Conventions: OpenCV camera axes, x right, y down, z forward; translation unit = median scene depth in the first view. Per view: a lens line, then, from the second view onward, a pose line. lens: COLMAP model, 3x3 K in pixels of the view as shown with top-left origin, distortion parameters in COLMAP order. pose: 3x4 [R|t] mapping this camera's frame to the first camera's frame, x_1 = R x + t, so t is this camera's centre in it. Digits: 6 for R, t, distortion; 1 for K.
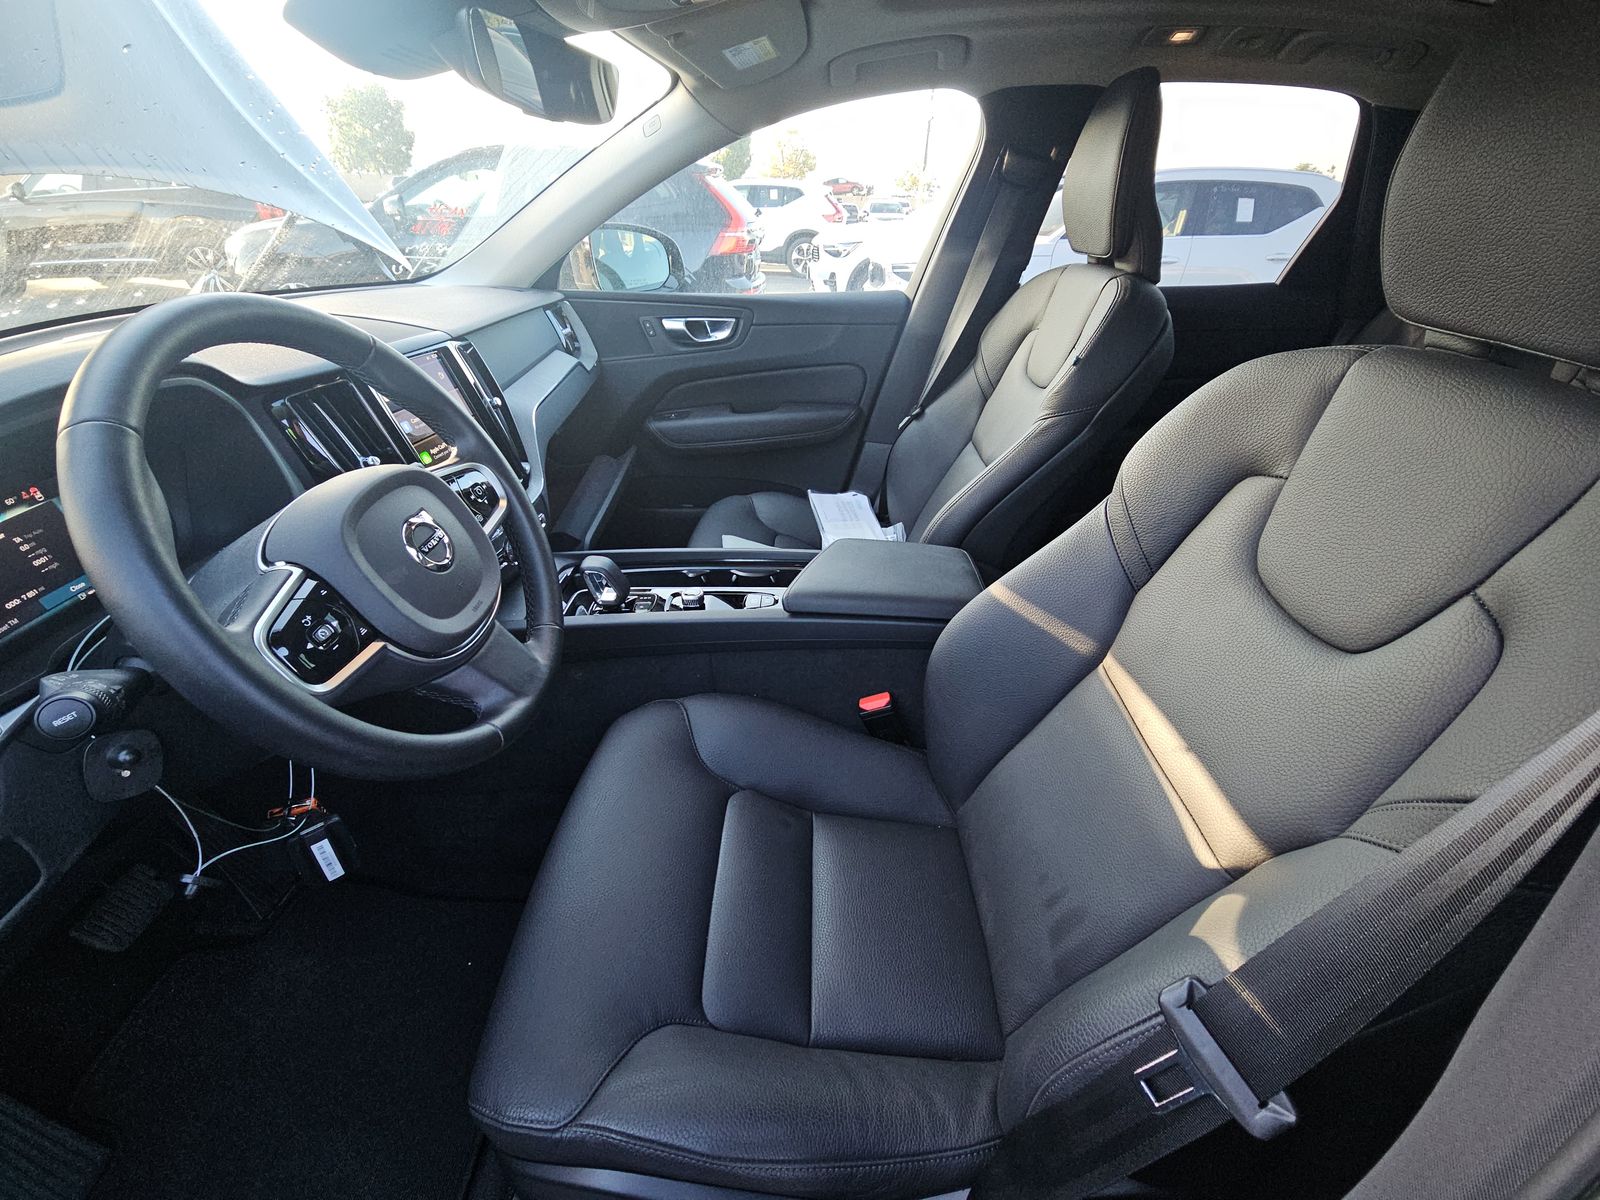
lens RADIAL K [[655.0, 0, 796.1], [0, 655.0, 596.6], [0, 0, 1]] dist [0.001346, -0.000254]
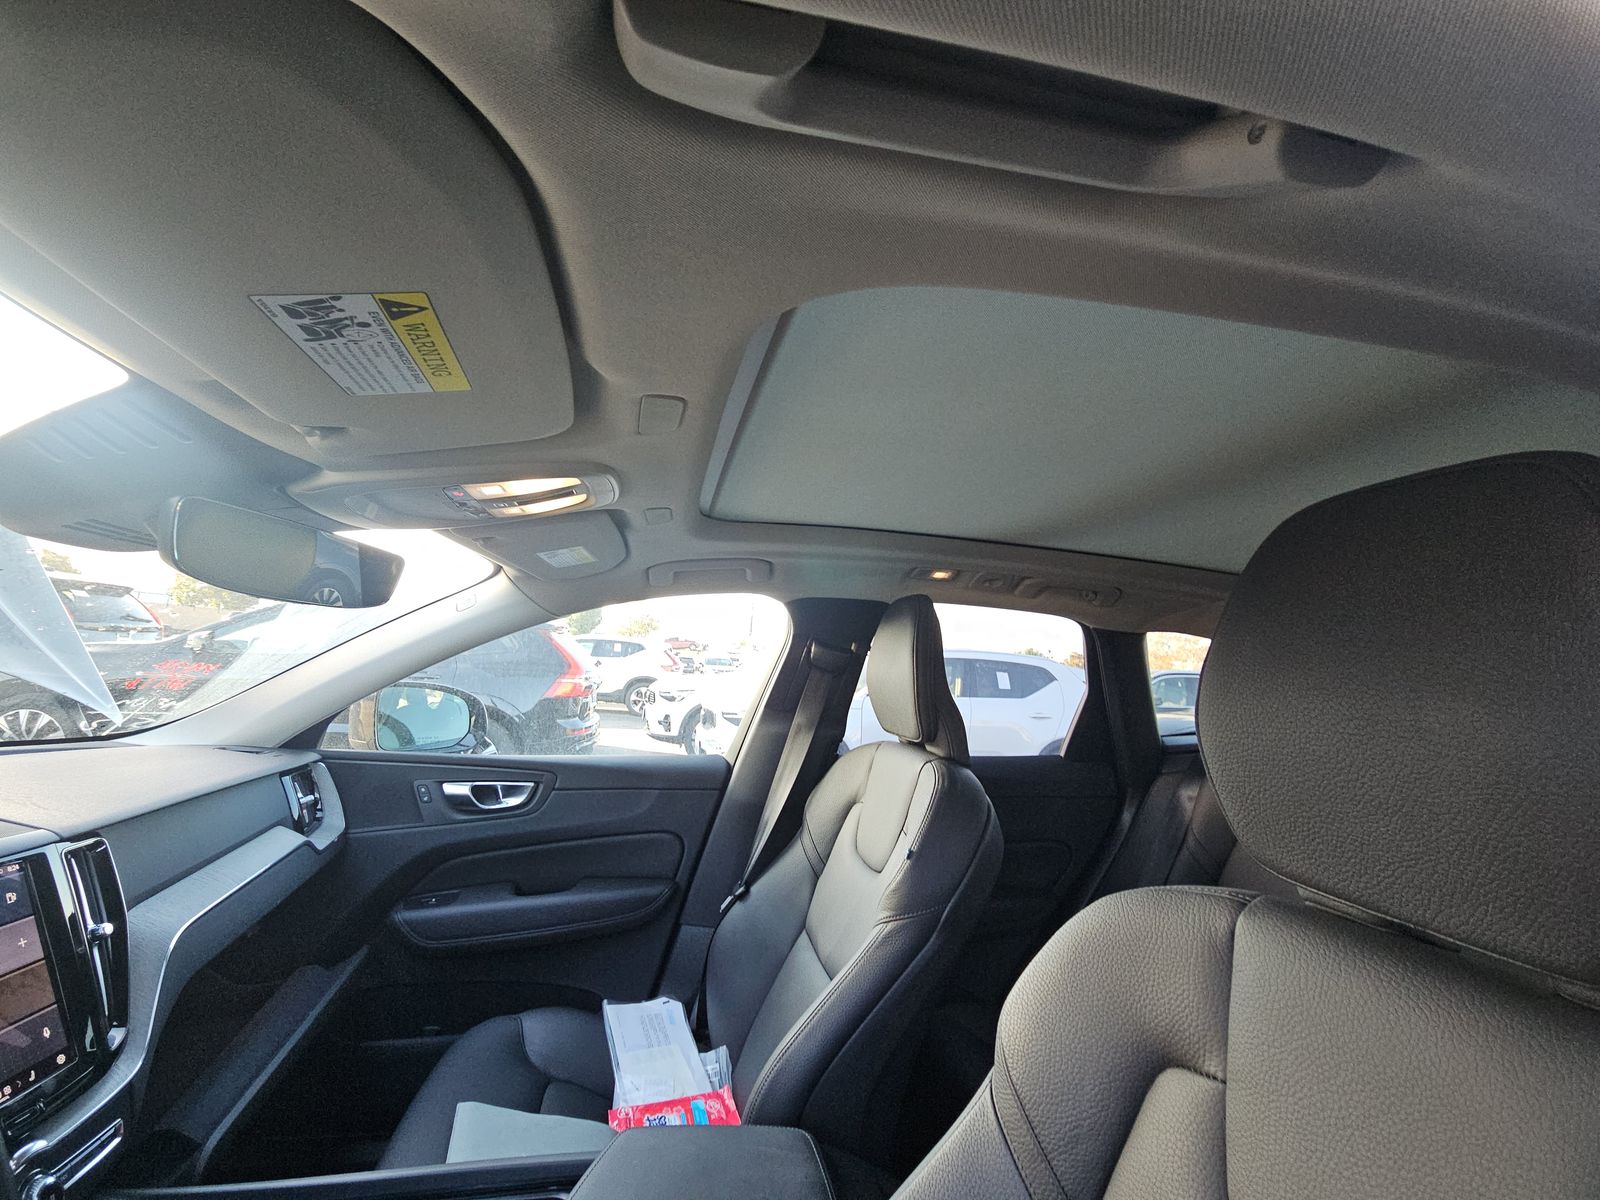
lens RADIAL K [[661.2, 0, 795.7], [0, 661.2, 590.0], [0, 0, 1]] dist [0.020698, -0.019562]
pose [[0.971596, 0.073118, 0.225067, 0.029386], [0.076935, 0.801808, -0.592609, -0.076757], [-0.223791, 0.593092, 0.773408, 0.076288]]
